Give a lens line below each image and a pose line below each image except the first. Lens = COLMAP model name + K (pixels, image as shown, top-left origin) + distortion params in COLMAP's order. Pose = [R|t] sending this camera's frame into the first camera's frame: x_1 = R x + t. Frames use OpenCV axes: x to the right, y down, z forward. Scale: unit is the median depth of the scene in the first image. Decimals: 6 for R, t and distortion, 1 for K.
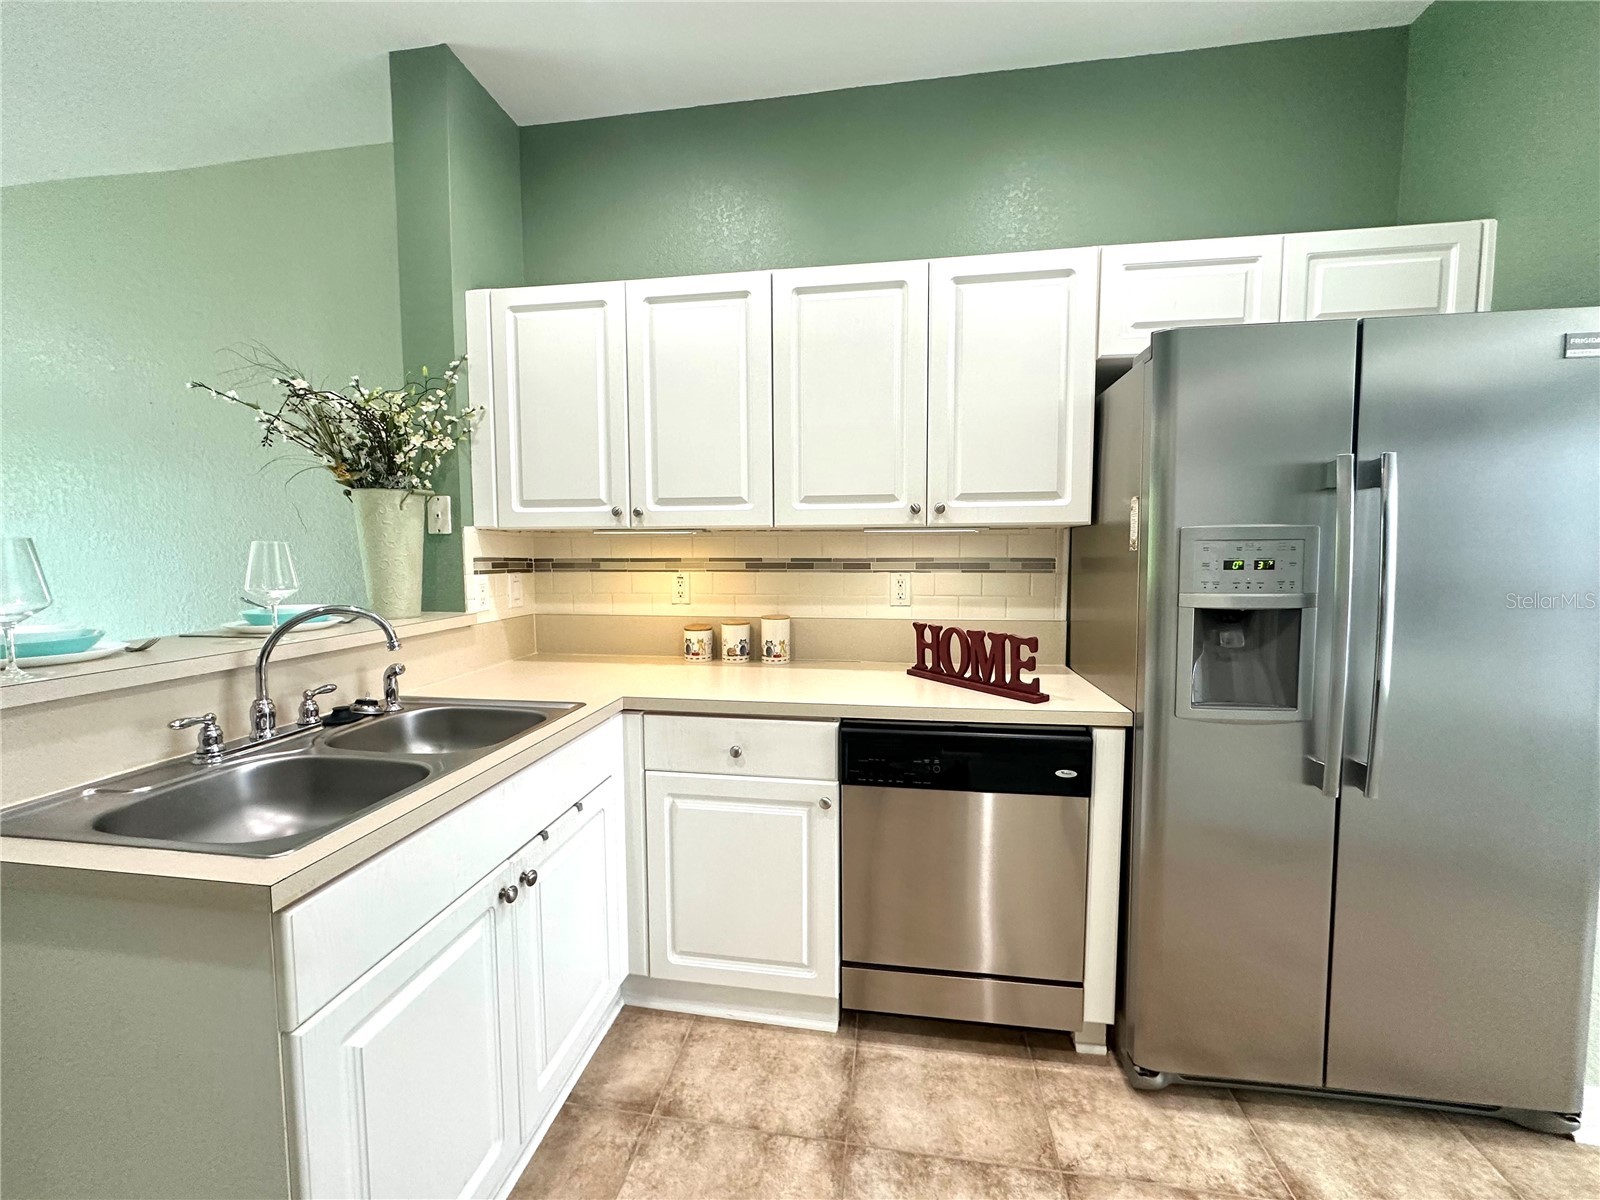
lens RADIAL K [[637.6, 0, 796.5], [0, 637.6, 594.1], [0, 0, 1]] dist [-0.007226, 0.000517]
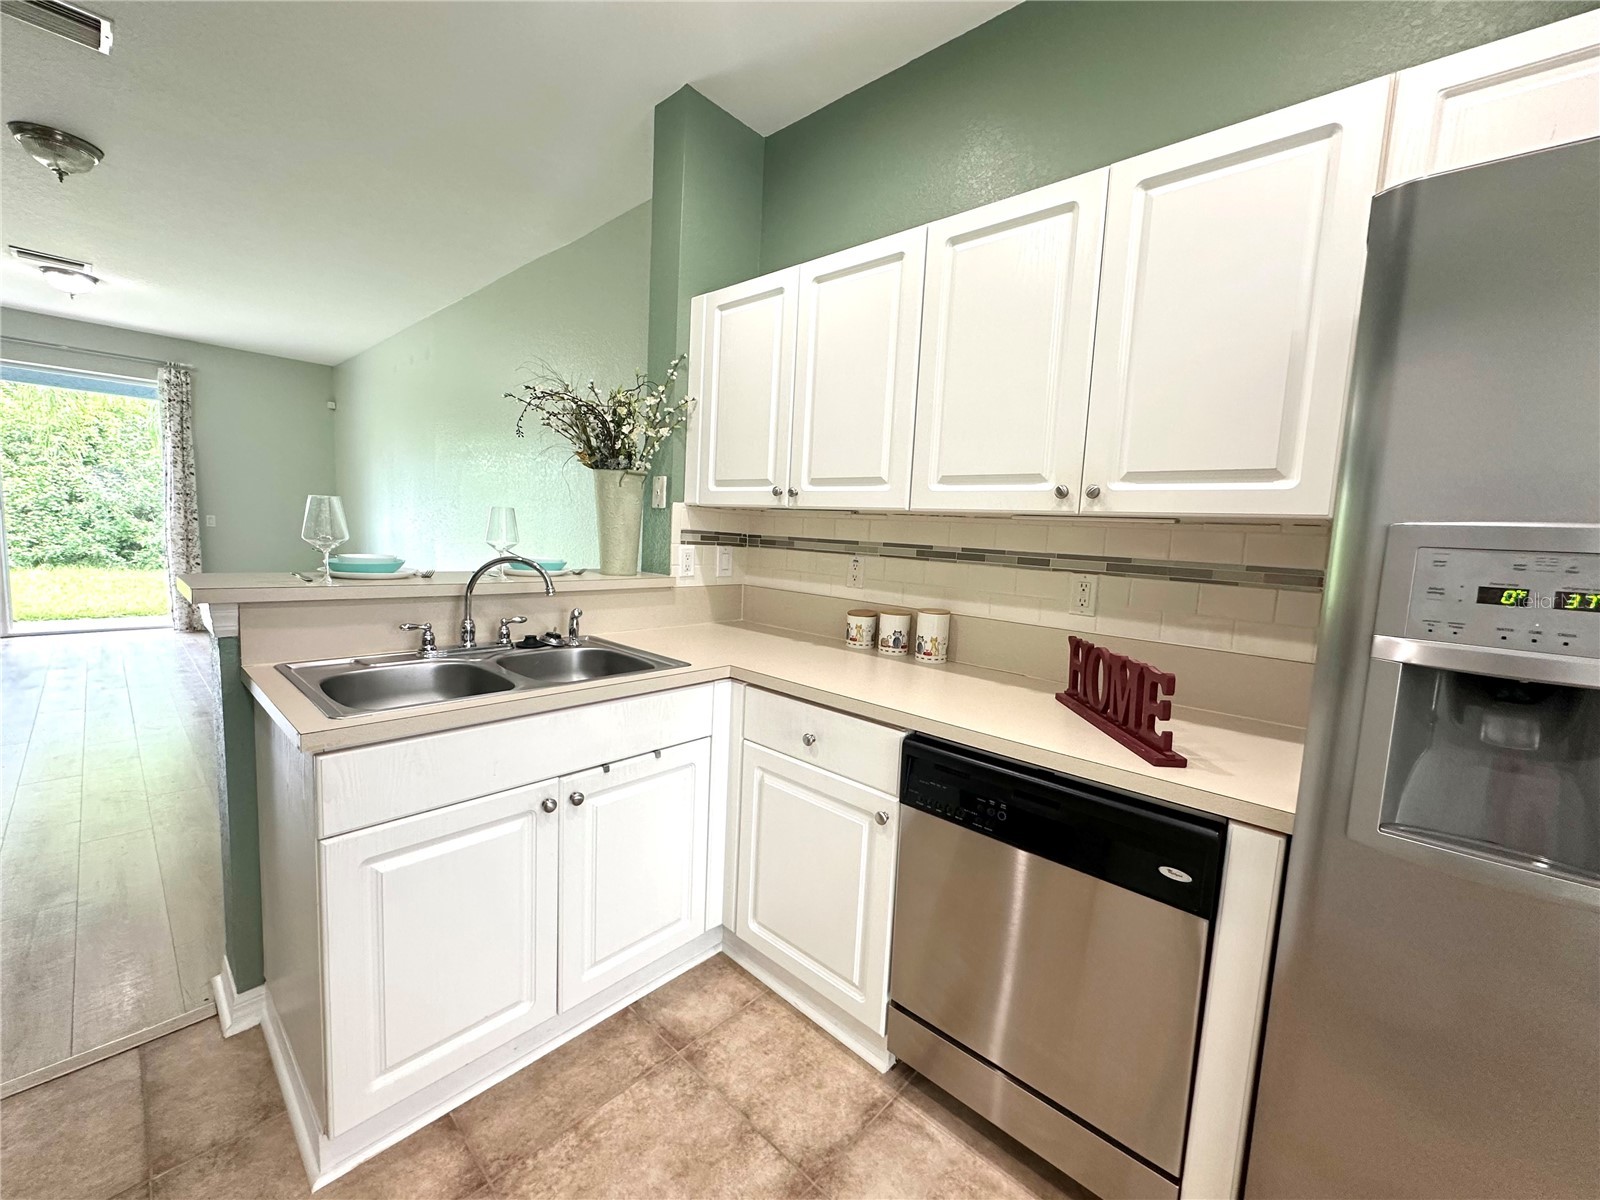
lens RADIAL K [[637.6, 0, 796.5], [0, 637.6, 594.1], [0, 0, 1]] dist [-0.007226, 0.000517]
pose [[0.832659, 0.101120, -0.544475, 0.360934], [-0.092522, 0.994771, 0.043256, -0.011393], [0.546002, 0.014358, 0.837661, 0.162405]]
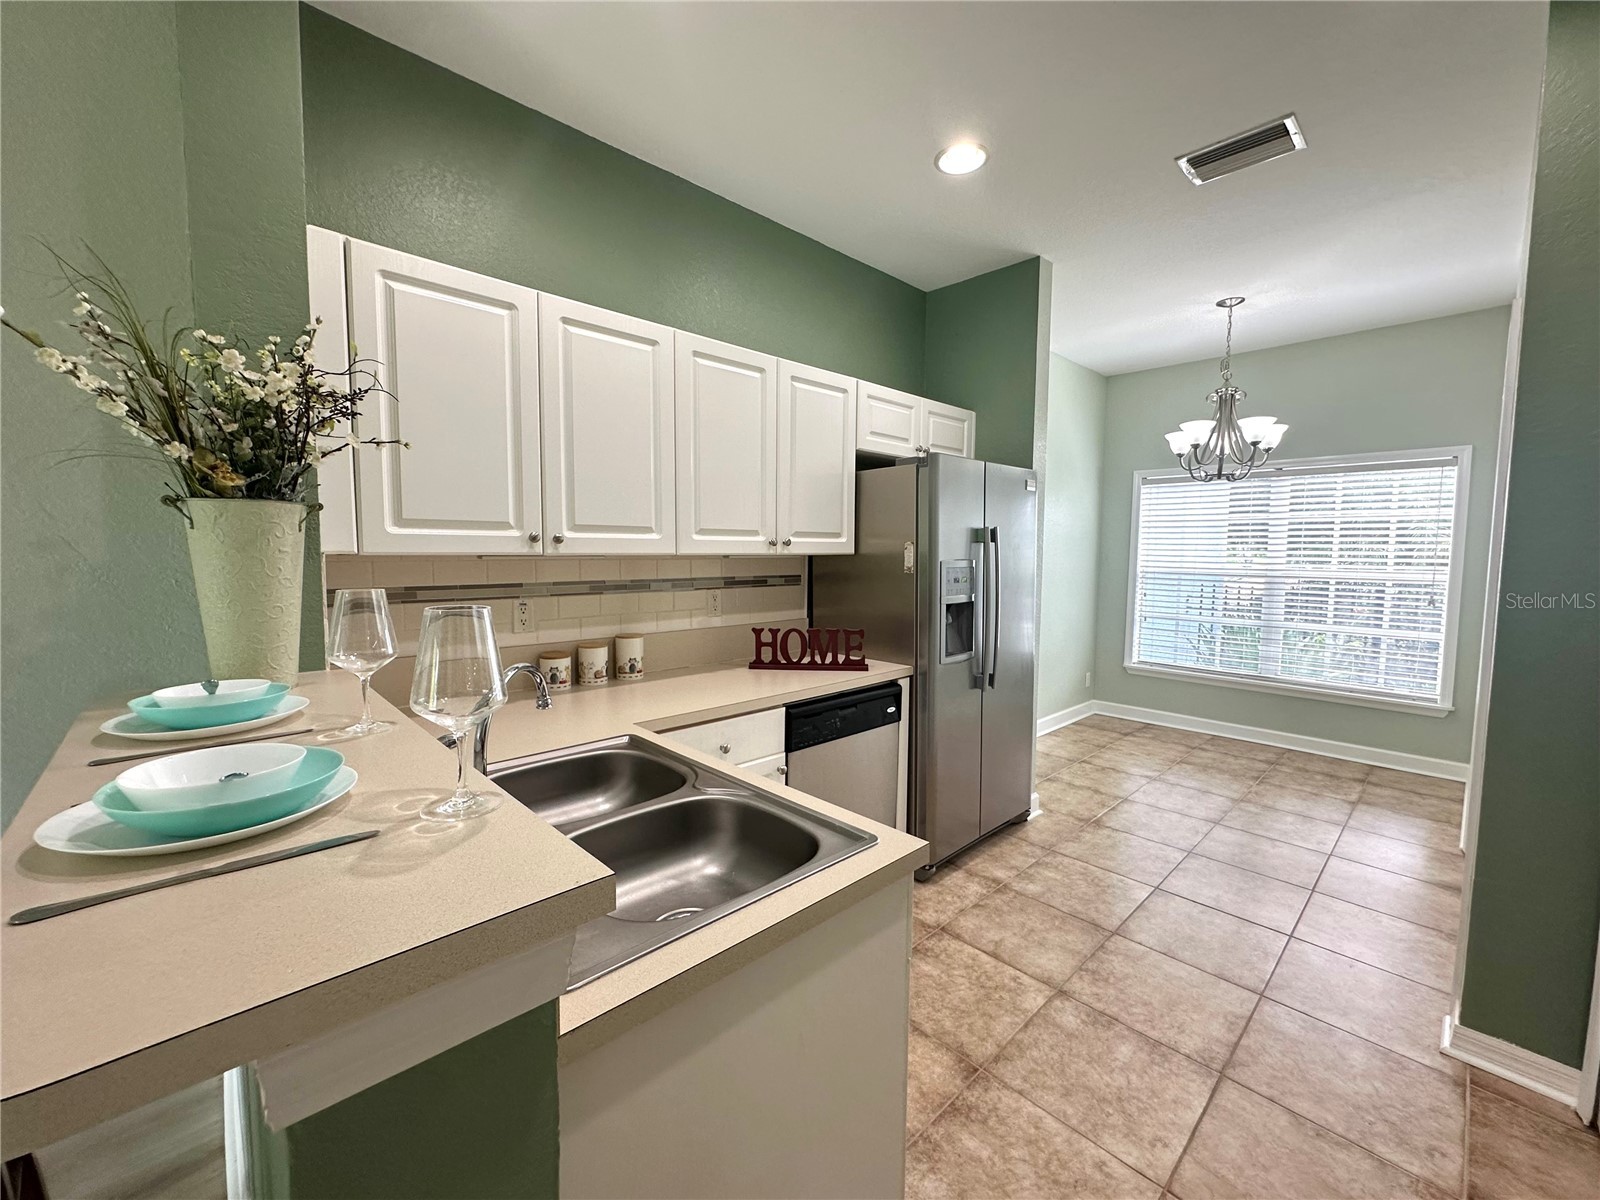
lens RADIAL K [[637.6, 0, 796.5], [0, 637.6, 594.1], [0, 0, 1]] dist [-0.007226, 0.000517]
pose [[0.613974, -0.048317, 0.787846, -0.853664], [0.047444, 0.998579, 0.024268, -0.056468], [-0.787899, 0.022479, 0.615394, 0.149646]]
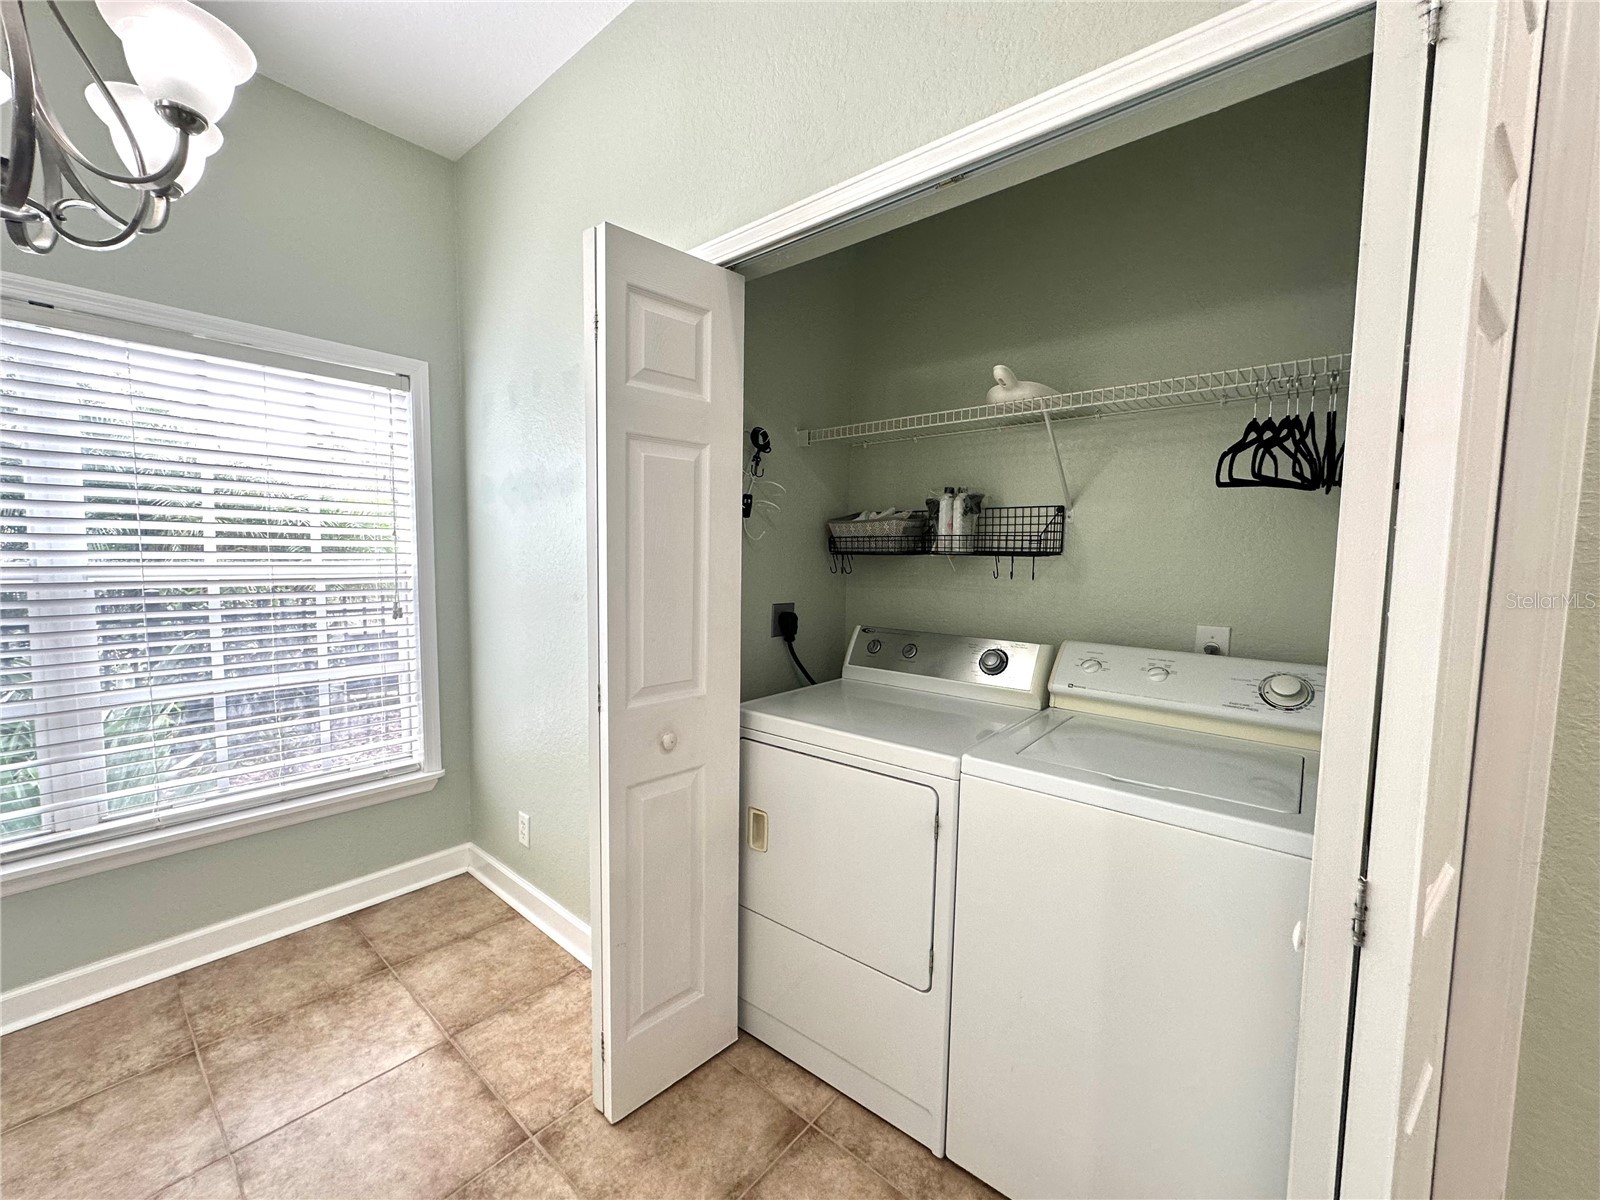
lens RADIAL K [[643.9, 0, 800.0], [0, 643.9, 600.0], [0, 0, 1]] dist [-0.000102, 0.000209]
pose [[-0.860247, -0.045884, 0.507809, 0.827370], [0.026151, 0.990661, 0.133814, -0.056089], [-0.509207, 0.128393, -0.851013, 0.484969]]
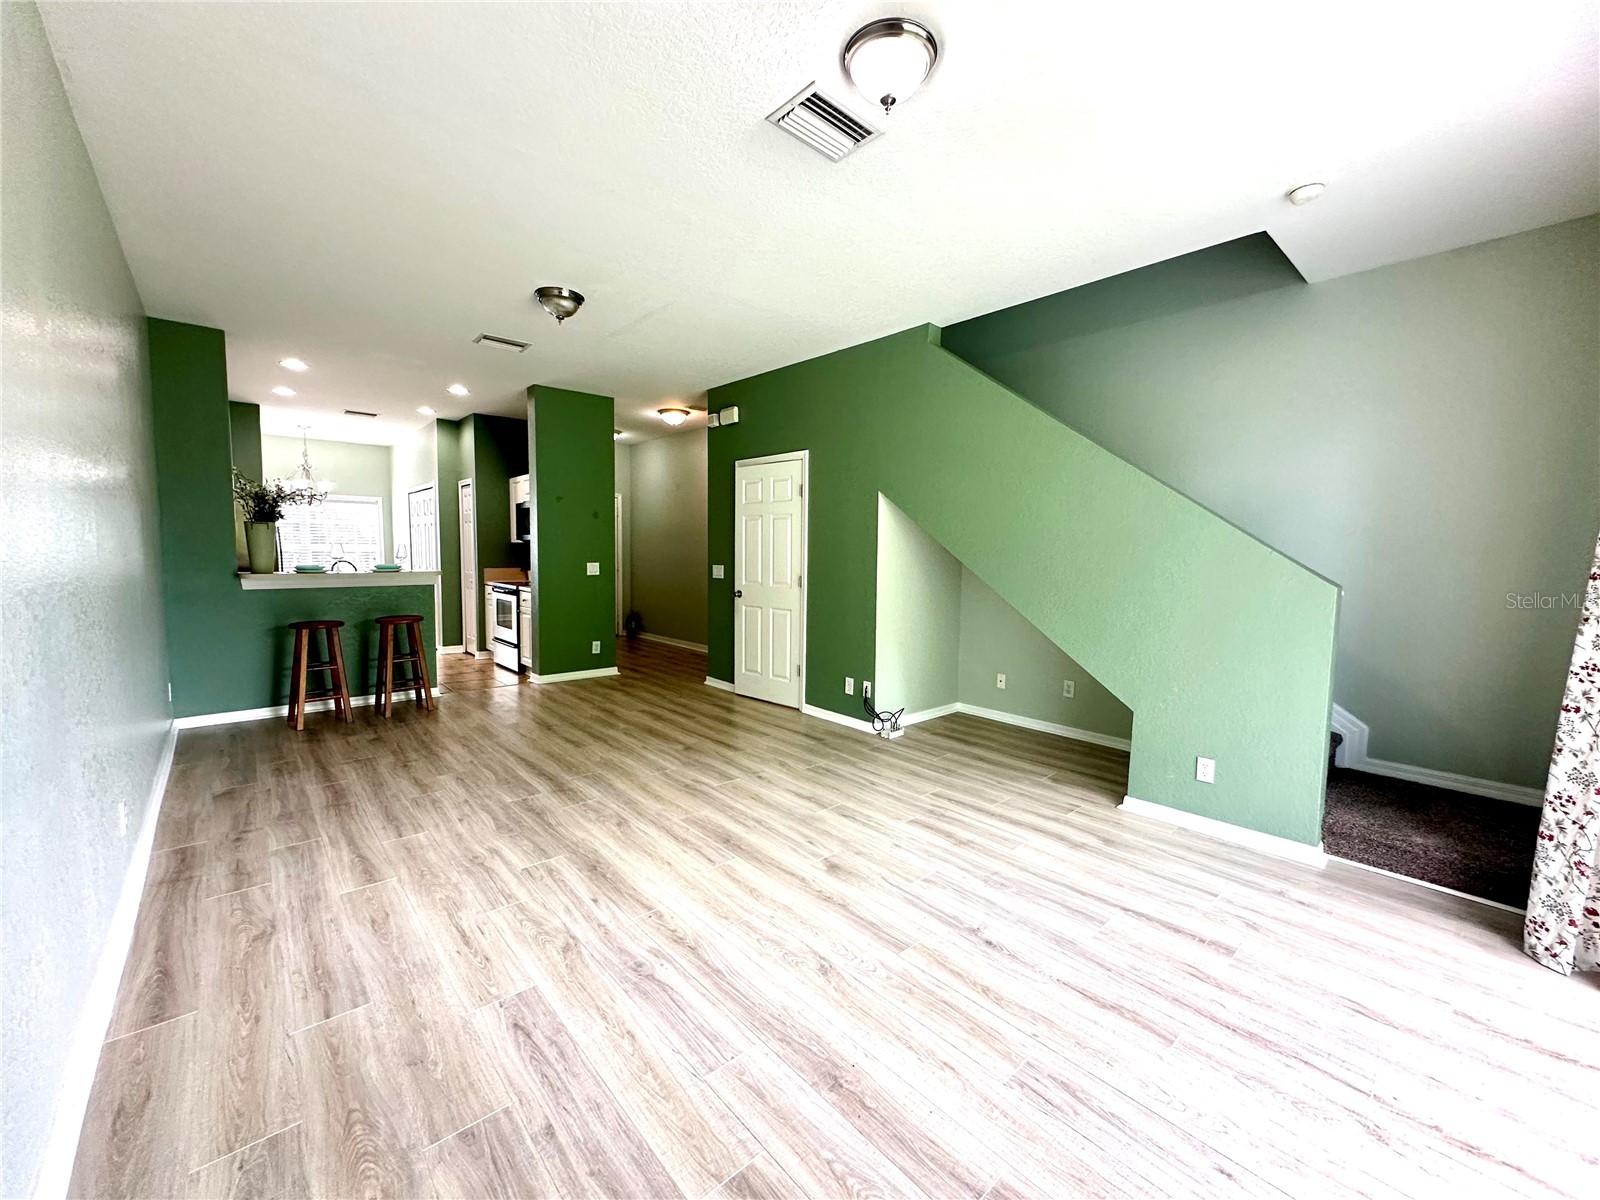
lens RADIAL K [[637.6, 0, 796.5], [0, 637.6, 594.1], [0, 0, 1]] dist [-0.007226, 0.000517]
pose [[-0.769879, -0.052046, 0.636064, -4.124923], [0.038313, 0.991102, 0.127470, -0.128906], [-0.637039, 0.122506, -0.761035, 1.675454]]
